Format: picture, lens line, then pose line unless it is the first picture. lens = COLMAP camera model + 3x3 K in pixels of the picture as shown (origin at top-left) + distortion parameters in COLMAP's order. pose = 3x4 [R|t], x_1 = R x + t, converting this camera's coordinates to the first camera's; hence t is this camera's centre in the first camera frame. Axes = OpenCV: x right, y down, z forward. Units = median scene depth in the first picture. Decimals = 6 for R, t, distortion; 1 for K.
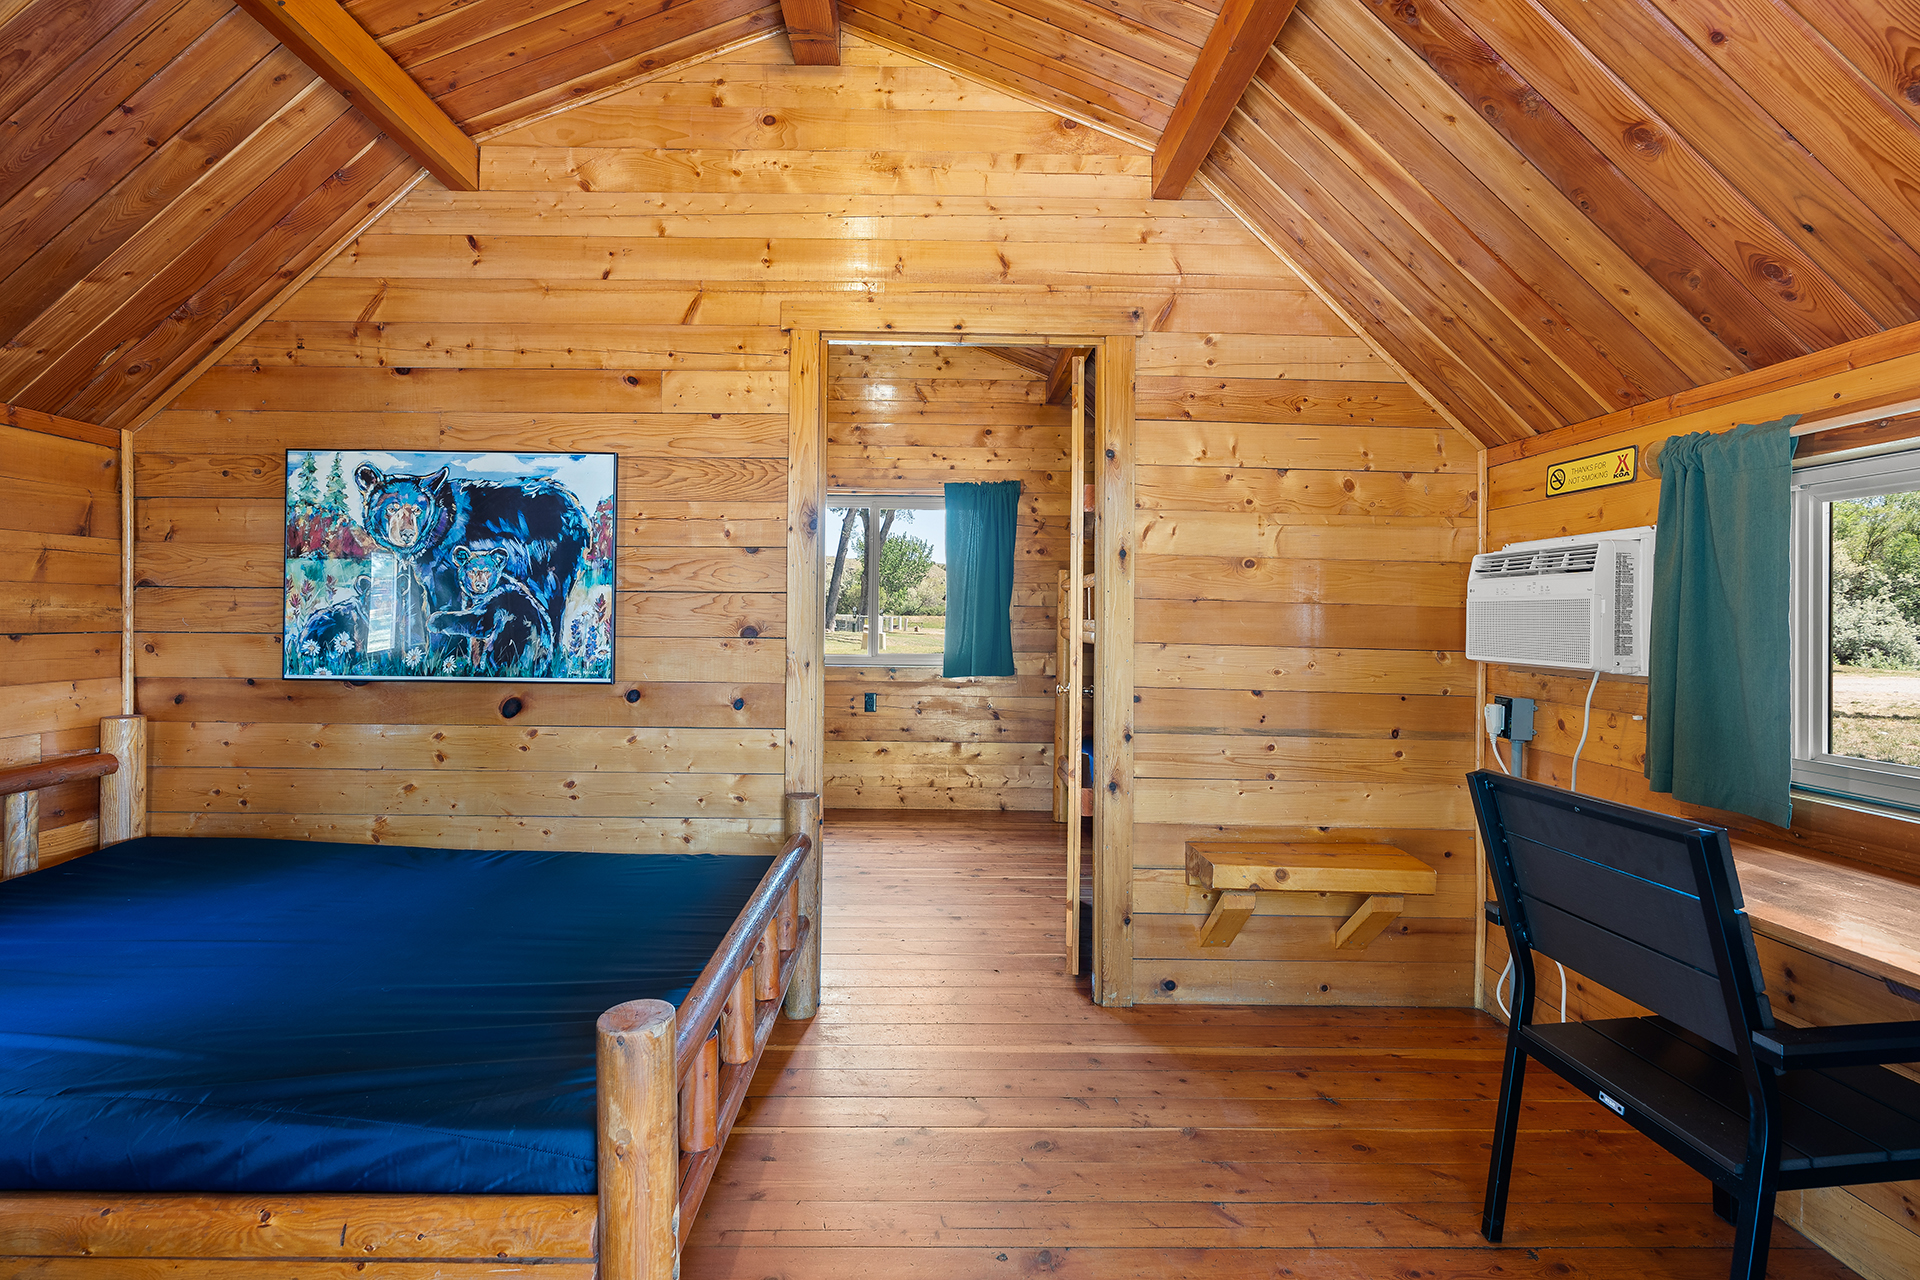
lens RADIAL K [[875.2, 0, 949.9], [0, 875.2, 633.0], [0, 0, 1]] dist [-0.003122, 0.001389]
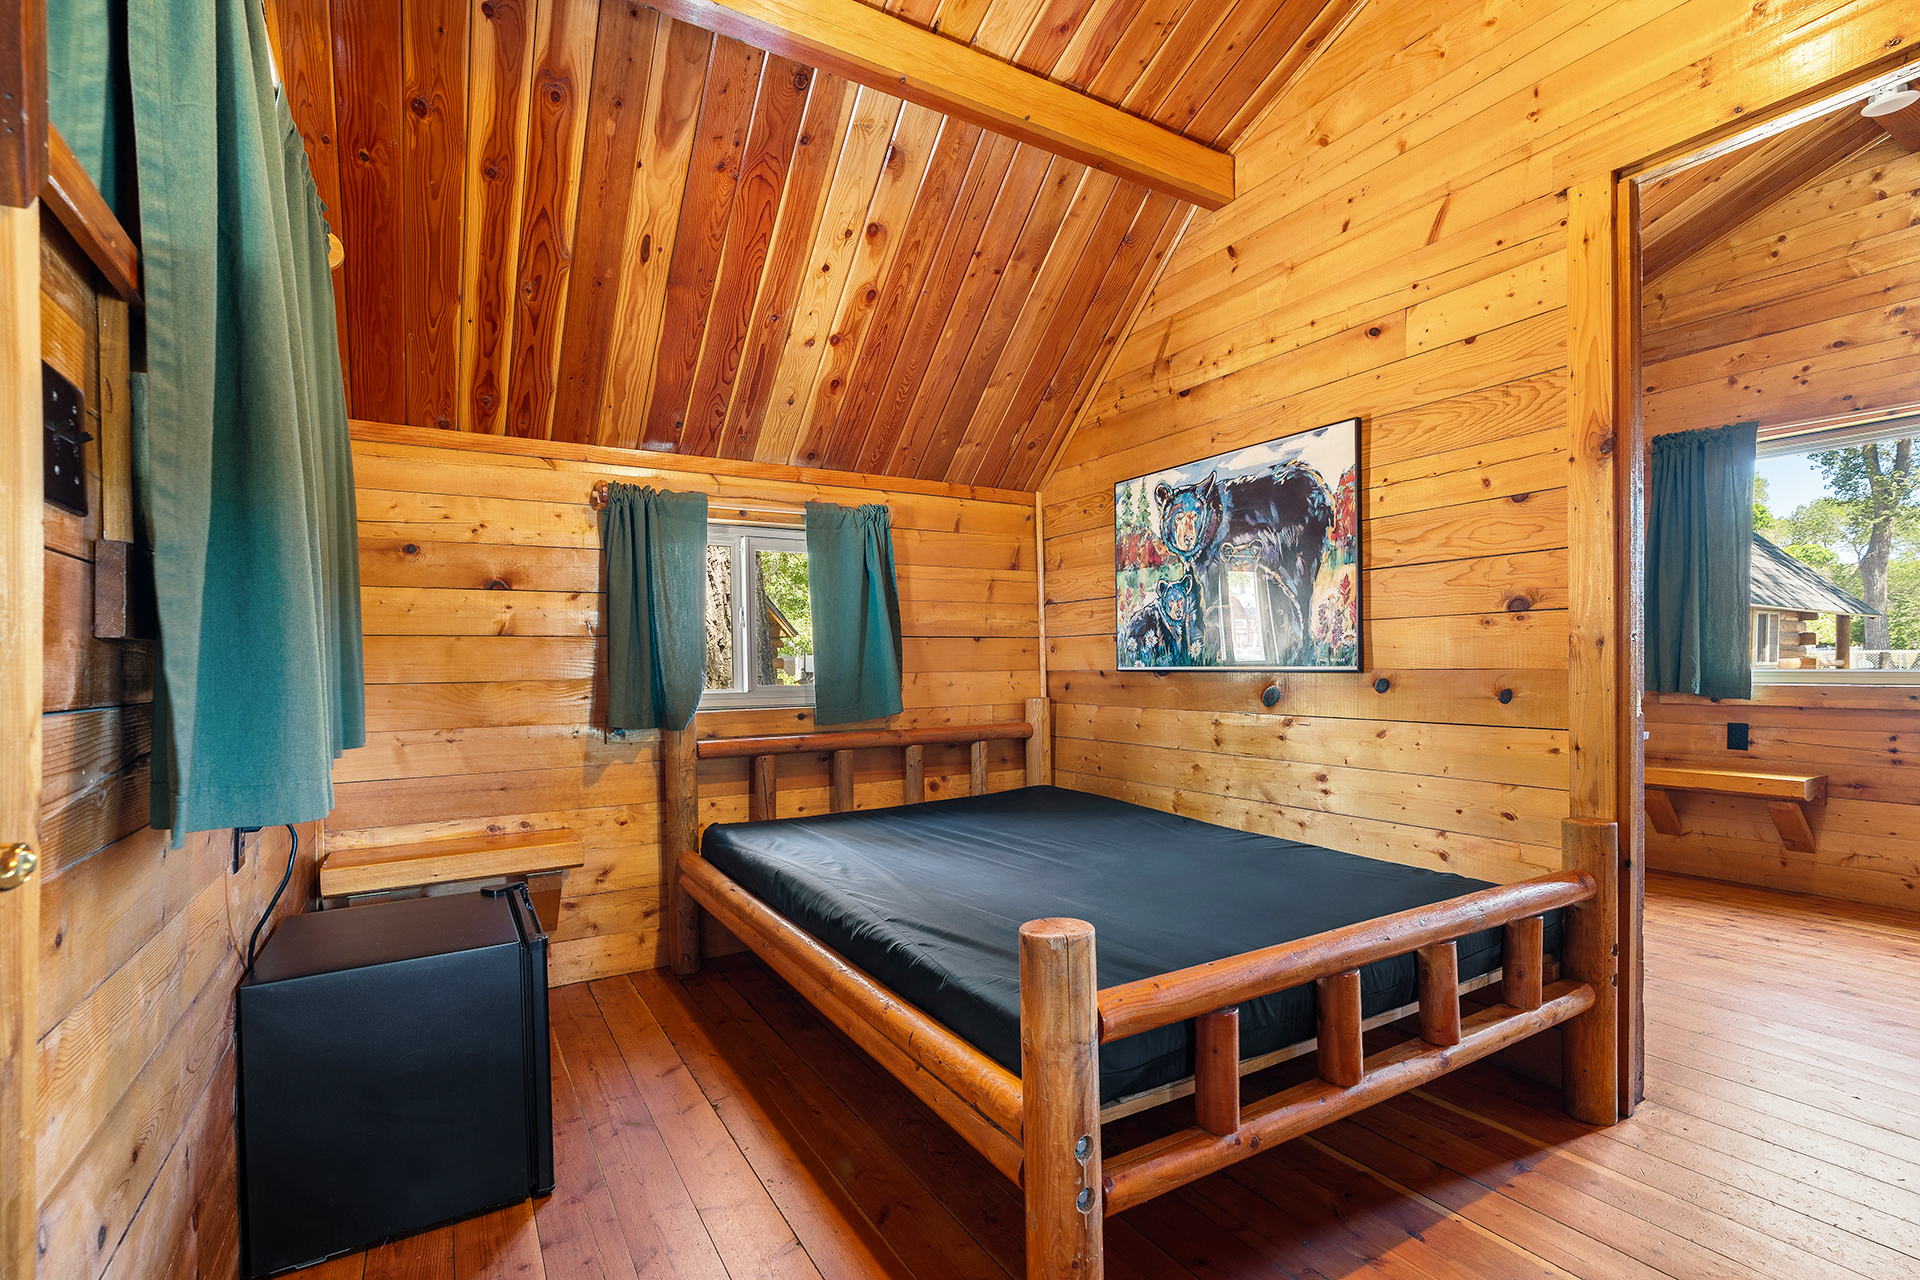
lens RADIAL K [[875.2, 0, 944.8], [0, 875.2, 687.4], [0, 0, 1]] dist [-0.003122, 0.001389]
pose [[0.507704, 0.007393, -0.861500, 0.186579], [0.002985, 0.999942, 0.010341, 0.064695], [0.861526, -0.007822, 0.507652, 0.161756]]
